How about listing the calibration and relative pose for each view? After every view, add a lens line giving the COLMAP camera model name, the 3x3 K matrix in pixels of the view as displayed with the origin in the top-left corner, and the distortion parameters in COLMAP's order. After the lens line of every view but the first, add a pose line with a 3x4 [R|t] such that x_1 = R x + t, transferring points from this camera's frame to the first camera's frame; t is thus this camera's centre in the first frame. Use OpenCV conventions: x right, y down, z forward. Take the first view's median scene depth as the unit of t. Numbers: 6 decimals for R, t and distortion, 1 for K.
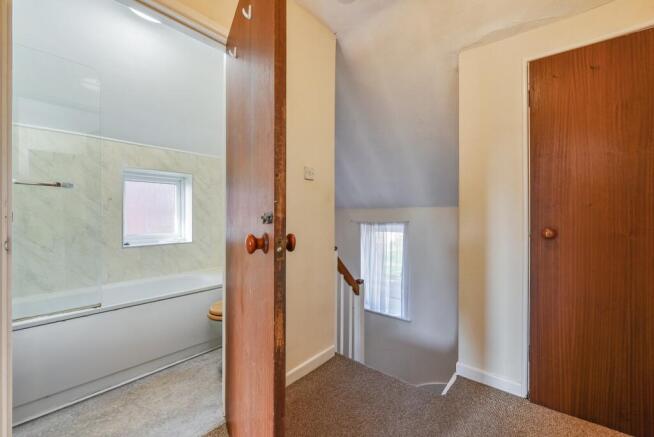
lens RADIAL K [[266.4, 0, 327.0], [0, 266.4, 218.5], [0, 0, 1]] dist [0.000917, 0.000076]
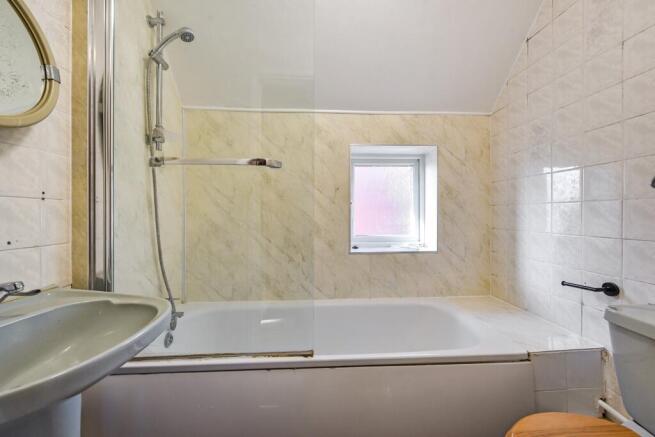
lens RADIAL K [[257.7, 0, 327.5], [0, 257.7, 218.5], [0, 0, 1]] dist [0.001024, 0.000014]
pose [[0.700514, 0.014913, -0.713483, -0.256709], [-0.004030, 0.999848, 0.016942, -0.000432], [0.713628, -0.008993, 0.700467, 0.391056]]
